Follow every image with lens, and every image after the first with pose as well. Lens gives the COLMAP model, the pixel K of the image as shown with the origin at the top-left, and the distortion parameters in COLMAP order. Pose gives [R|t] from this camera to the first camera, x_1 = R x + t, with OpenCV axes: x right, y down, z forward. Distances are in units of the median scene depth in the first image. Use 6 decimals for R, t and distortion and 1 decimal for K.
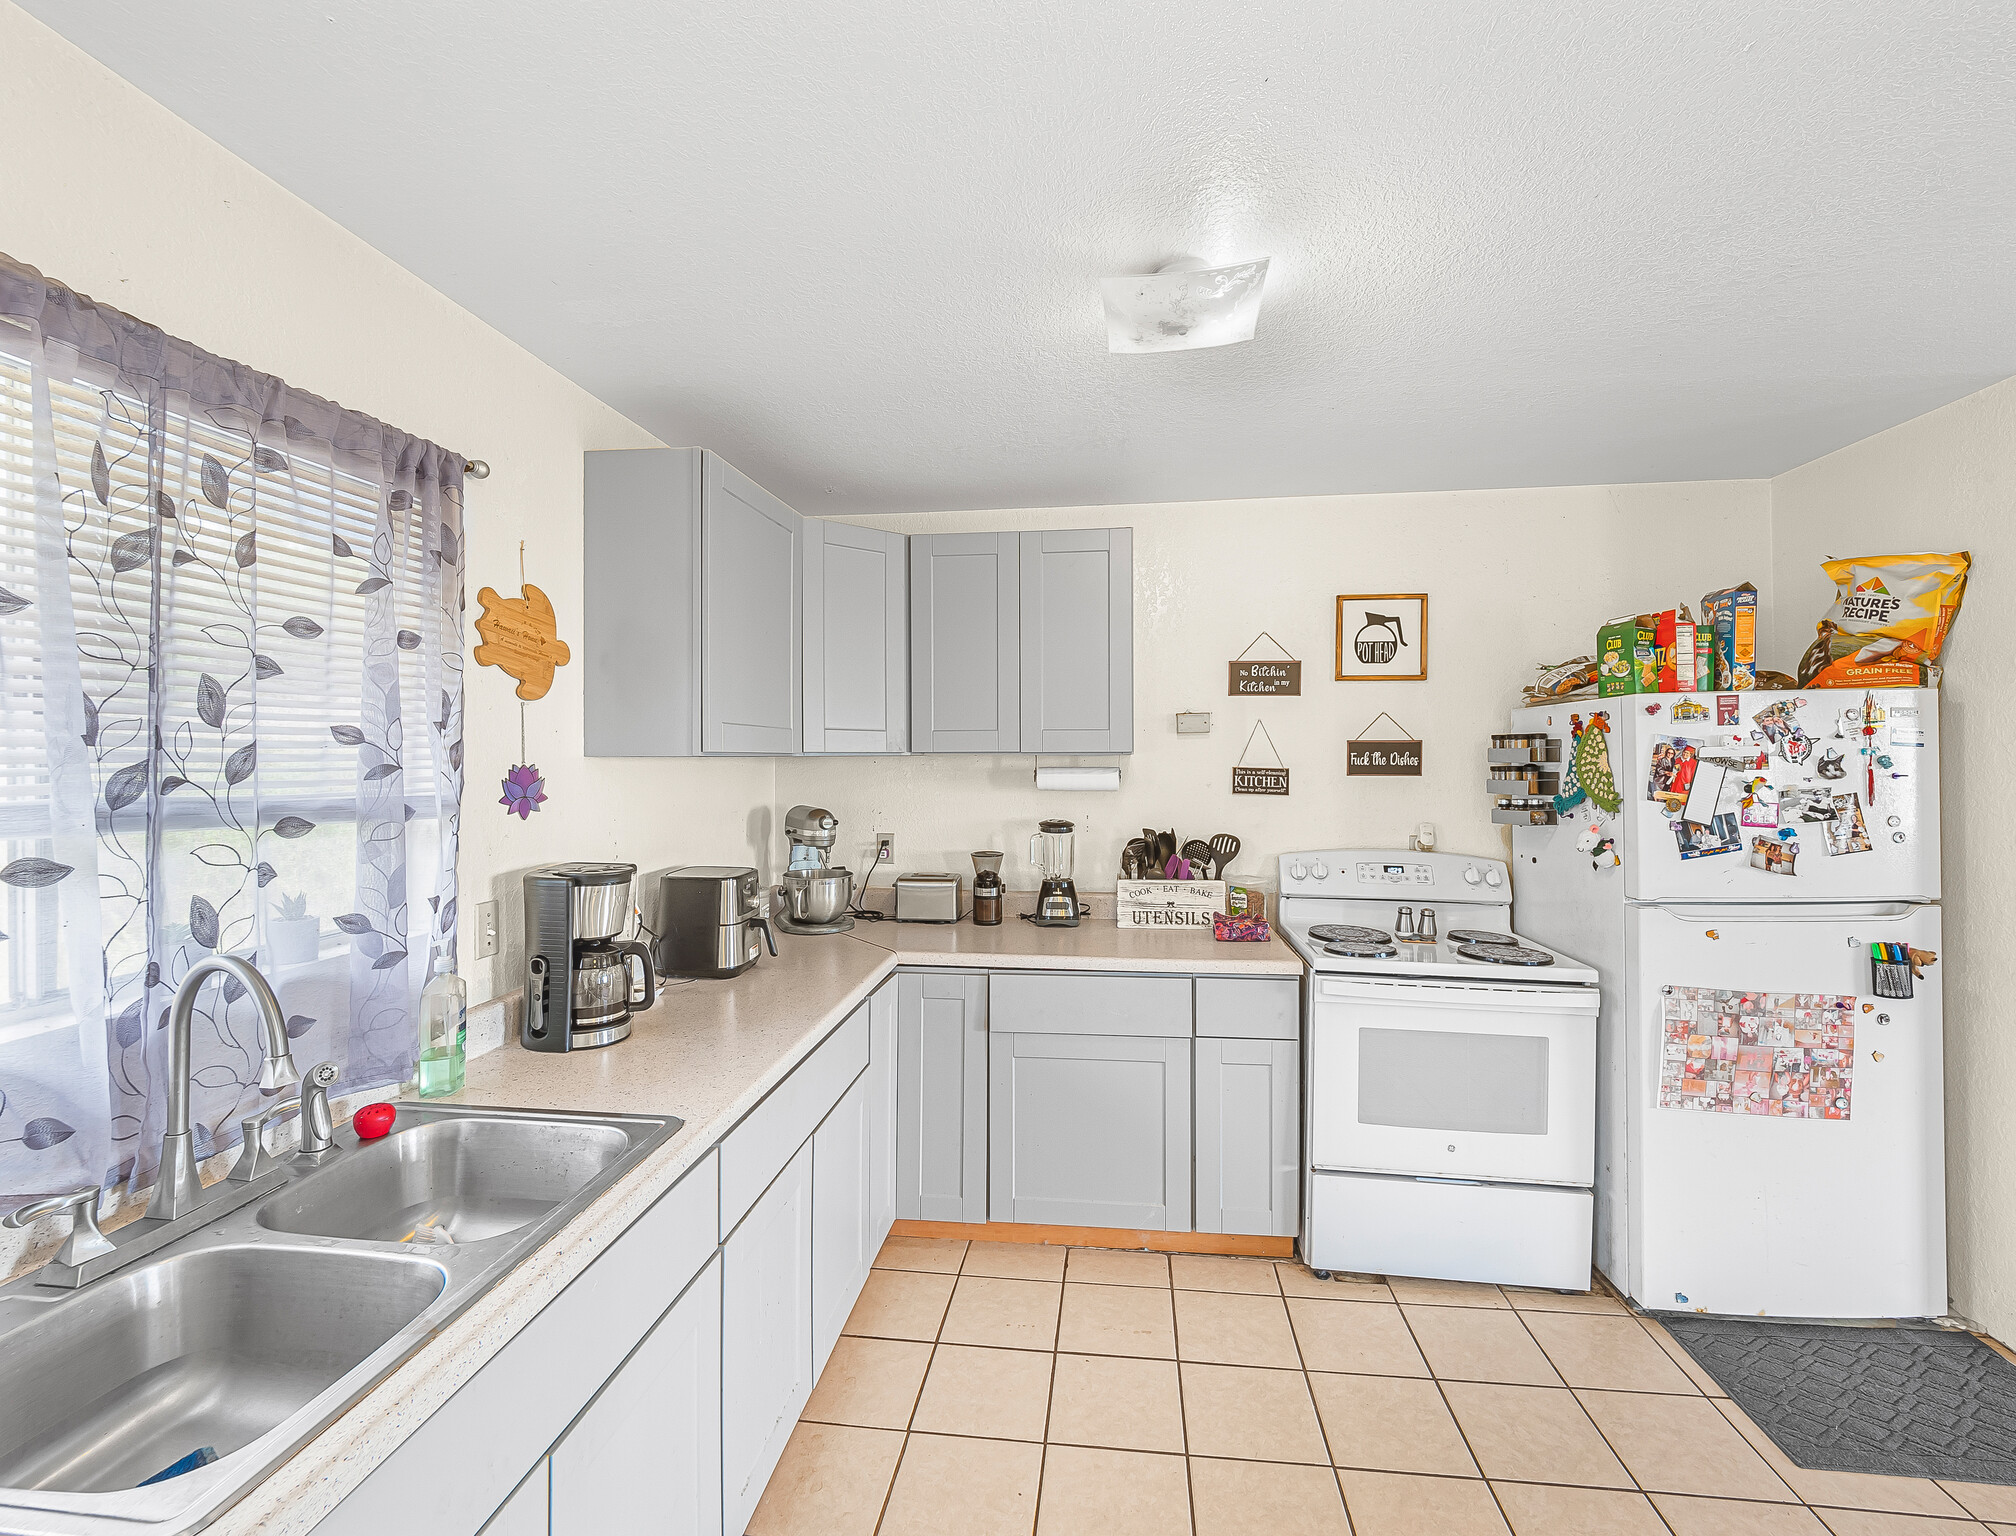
lens RADIAL K [[888.4, 0, 1018.5], [0, 888.4, 763.0], [0, 0, 1]] dist [0.000736, -0.008708]
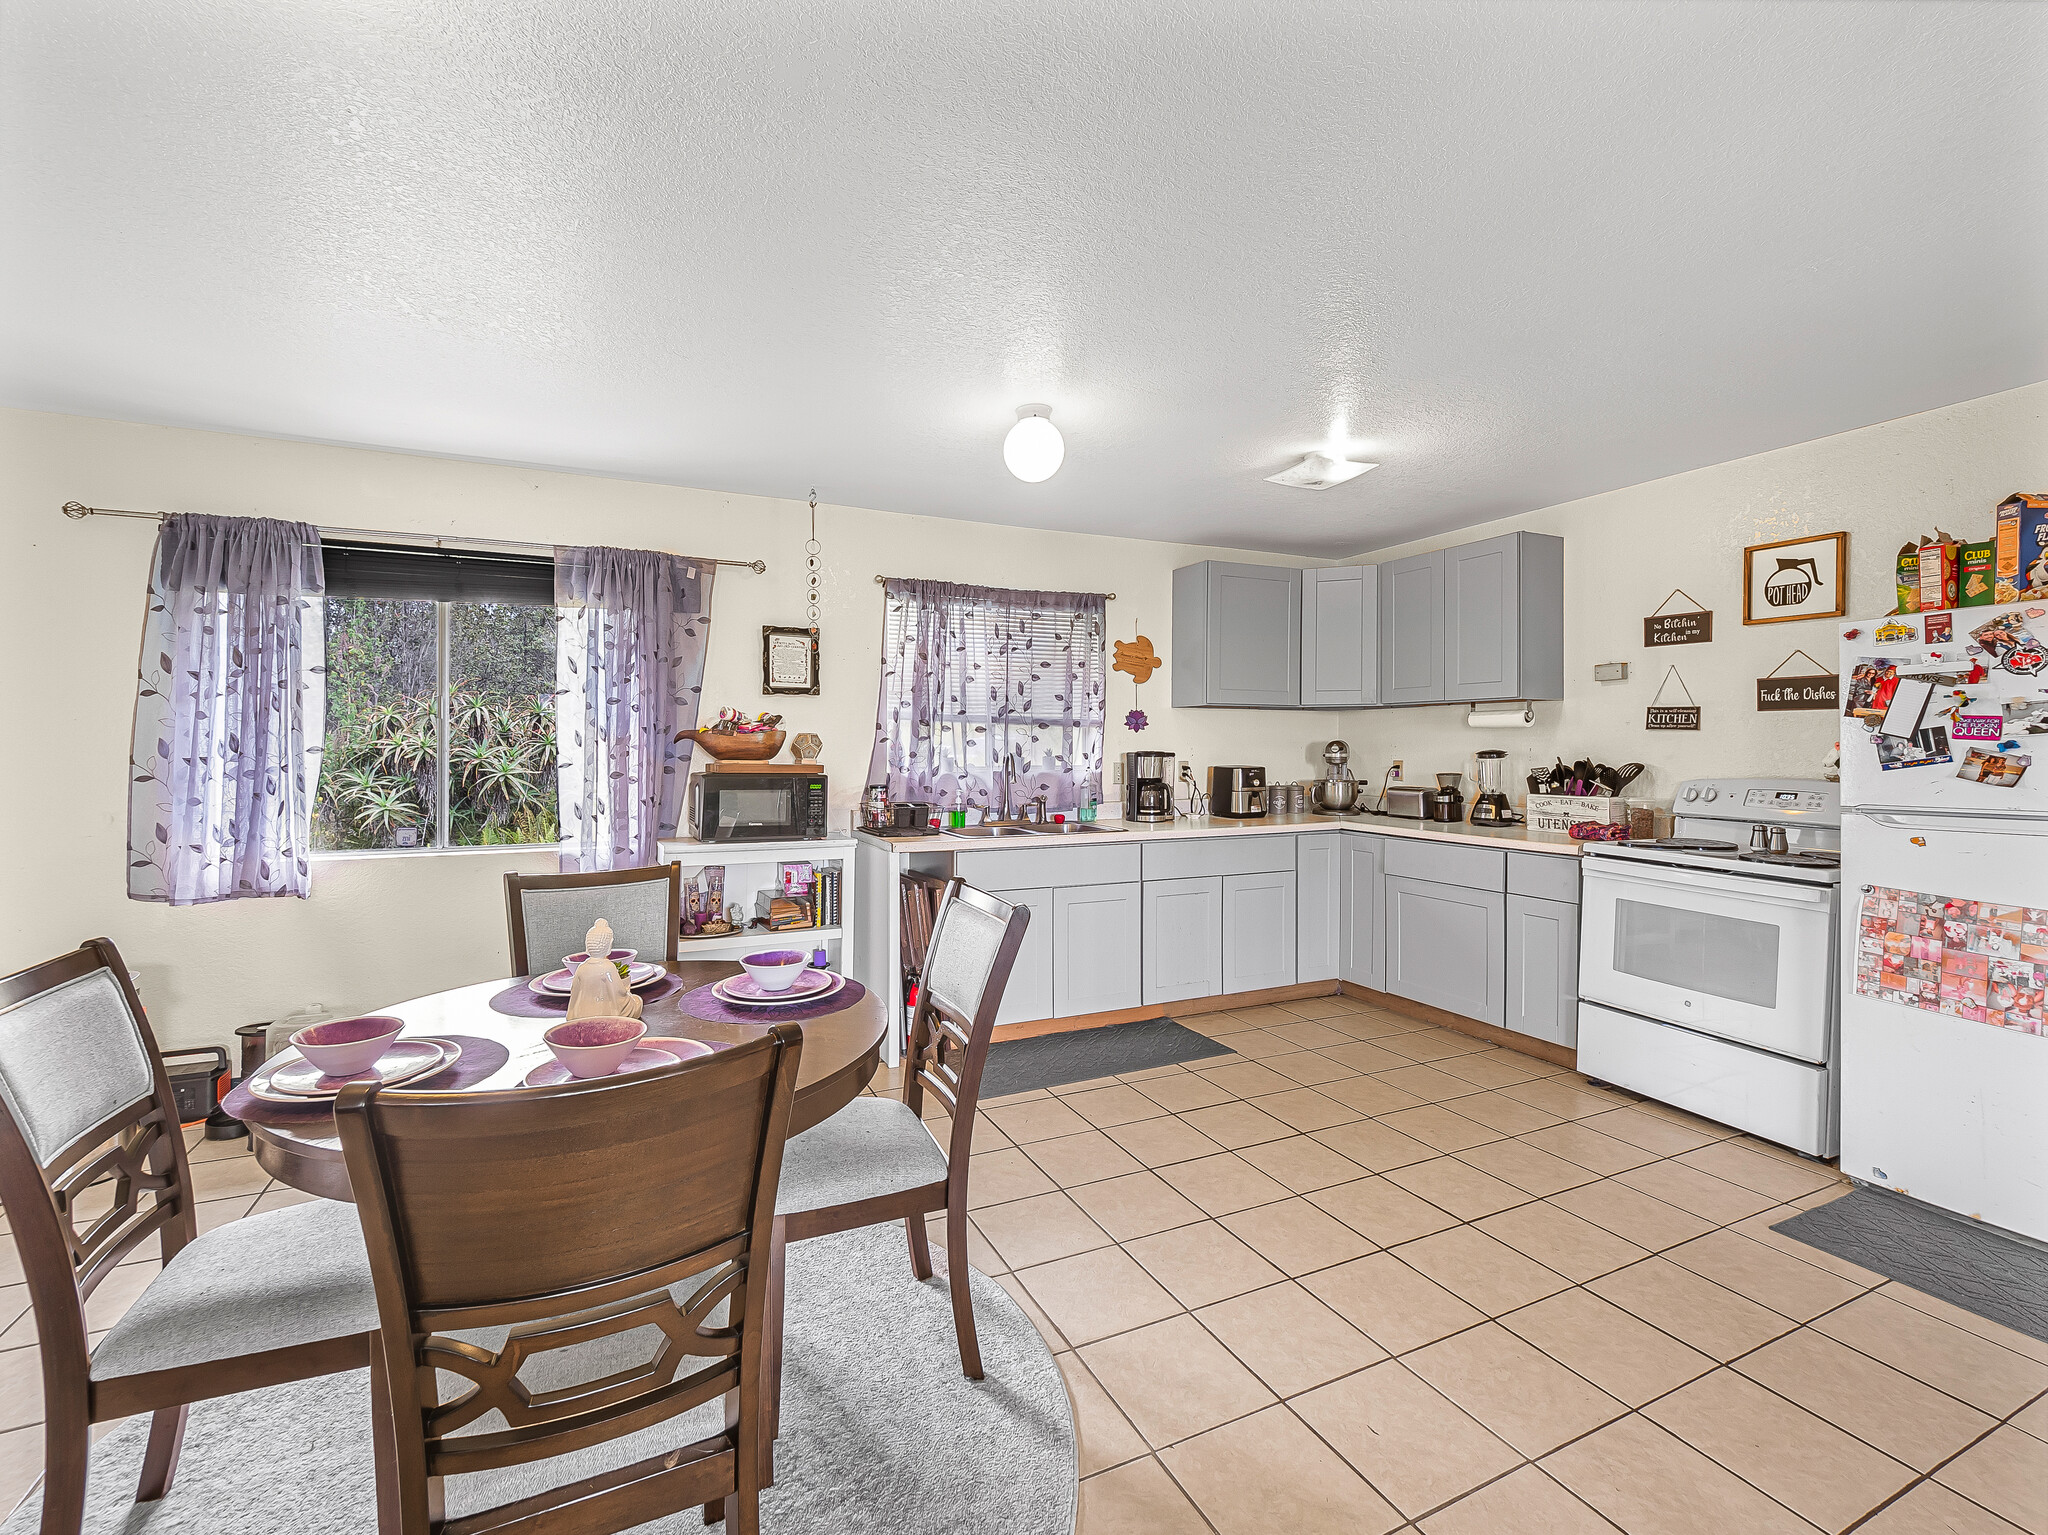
lens RADIAL K [[862.1, 0, 1010.4], [0, 862.1, 751.6], [0, 0, 1]] dist [0.000779, -0.000174]
pose [[0.532791, 0.010570, -0.846181, 1.079539], [-0.006074, 0.999944, 0.008666, 0.083909], [0.846225, 0.000523, 0.532826, -0.474526]]
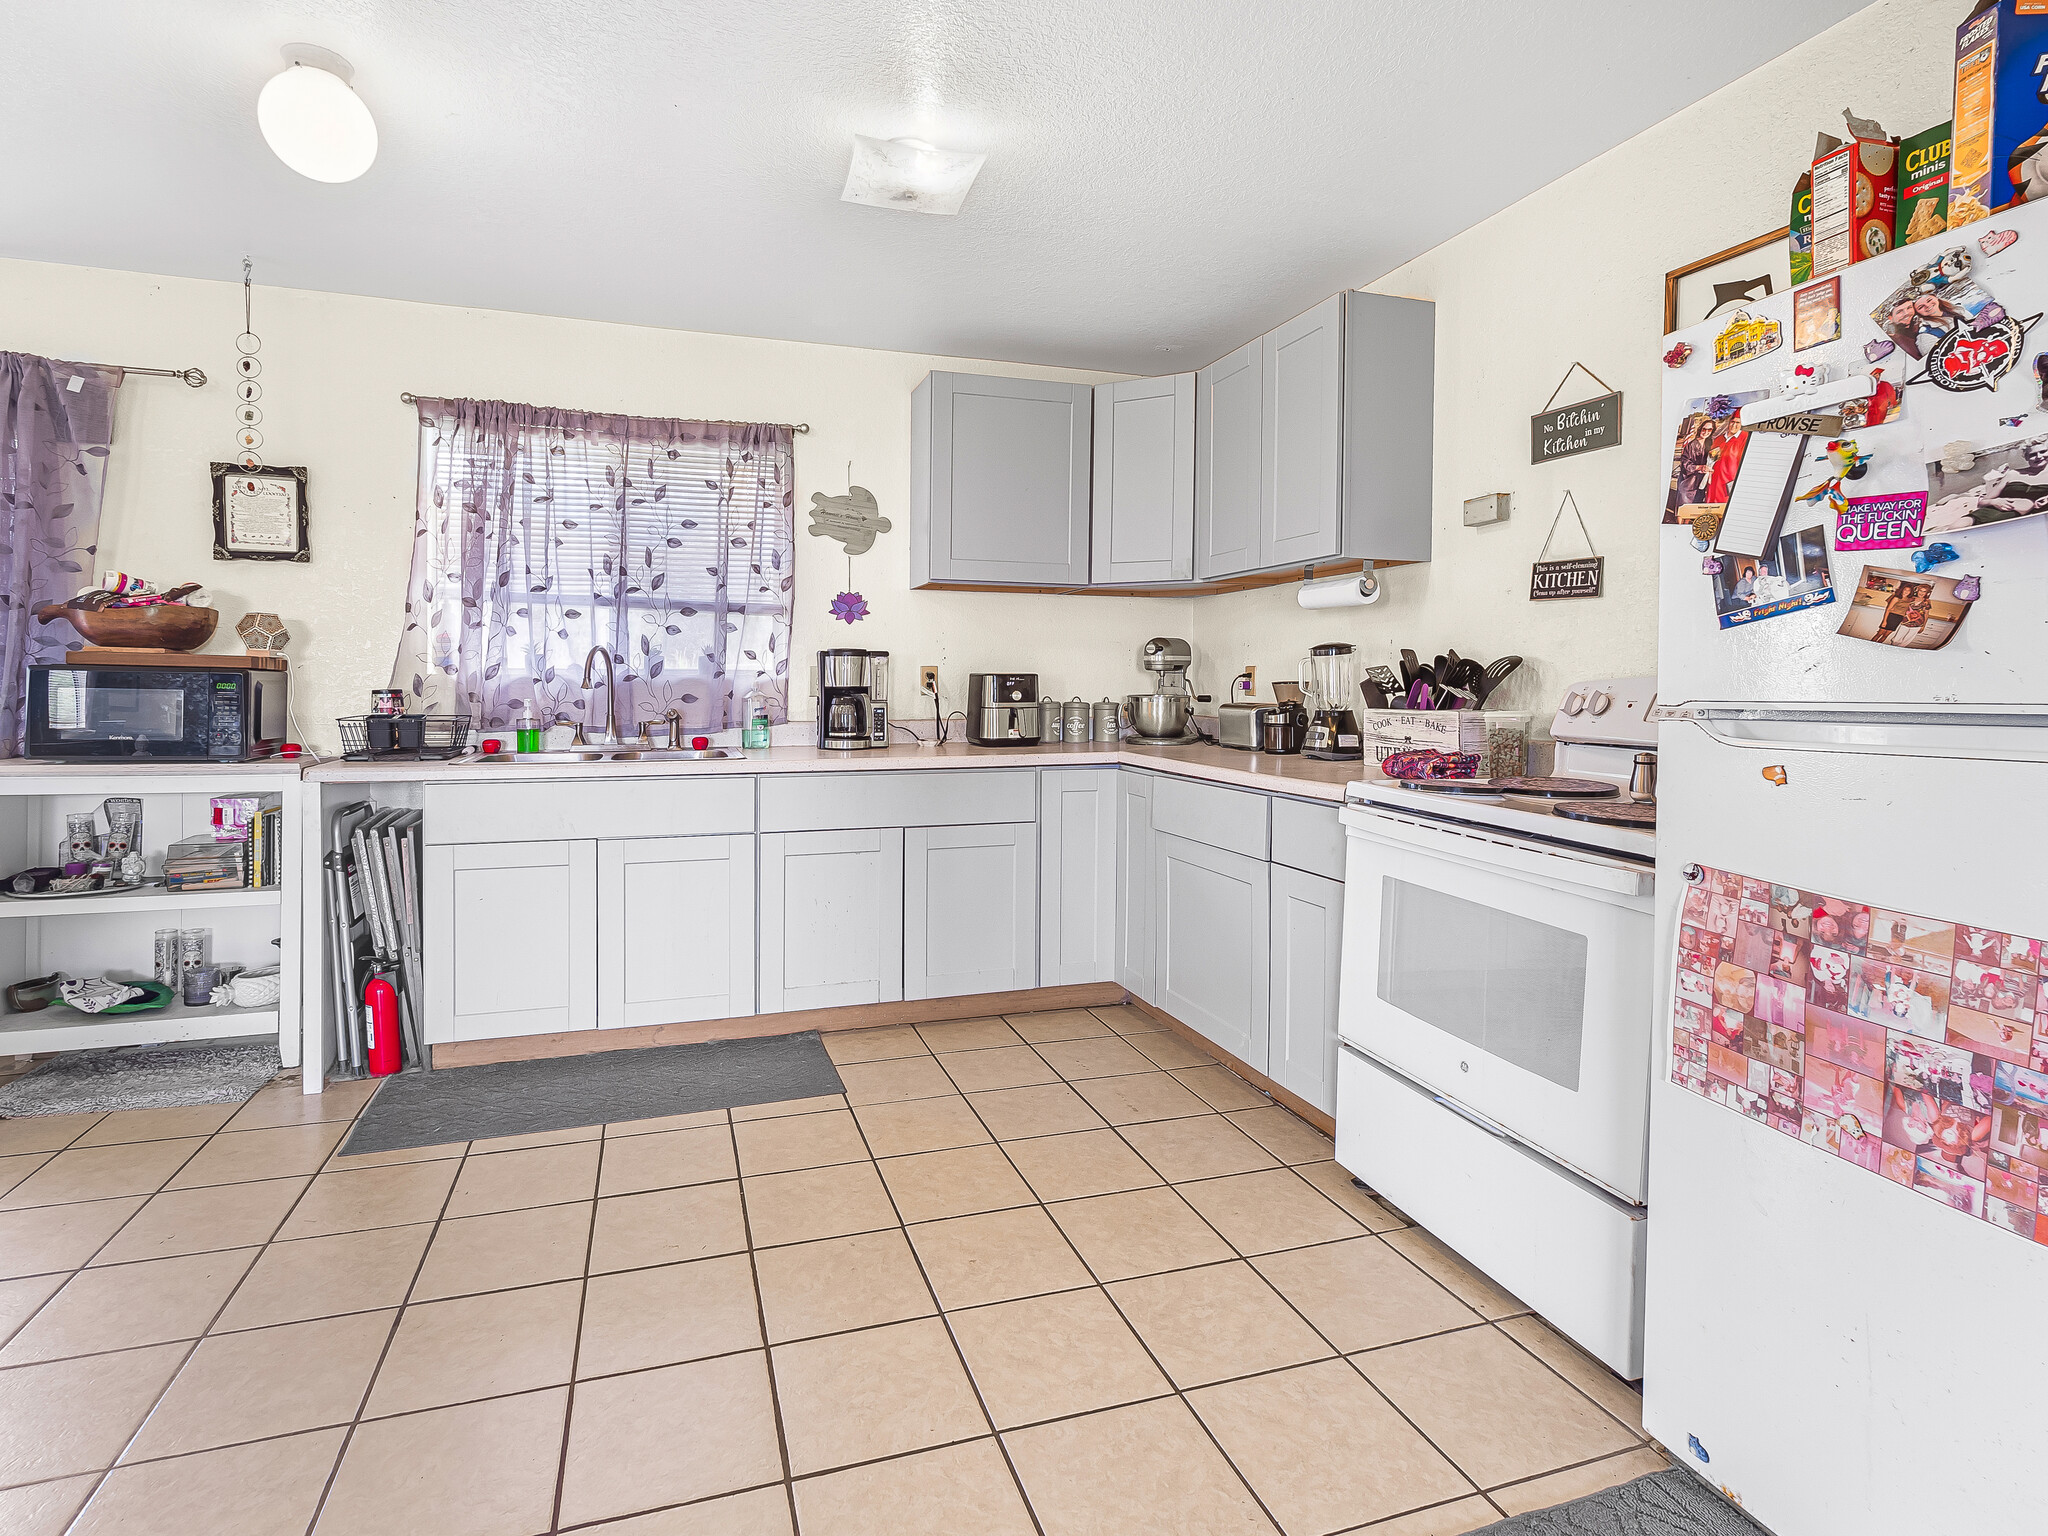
lens RADIAL K [[984.0, 0, 979.7], [0, 984.0, 707.5], [0, 0, 1]] dist [0.015734, -0.010635]
pose [[0.427193, 0.030979, -0.903630, 1.098798], [-0.008200, 0.999505, 0.030389, 0.142390], [0.904123, -0.005573, 0.427235, 0.352799]]
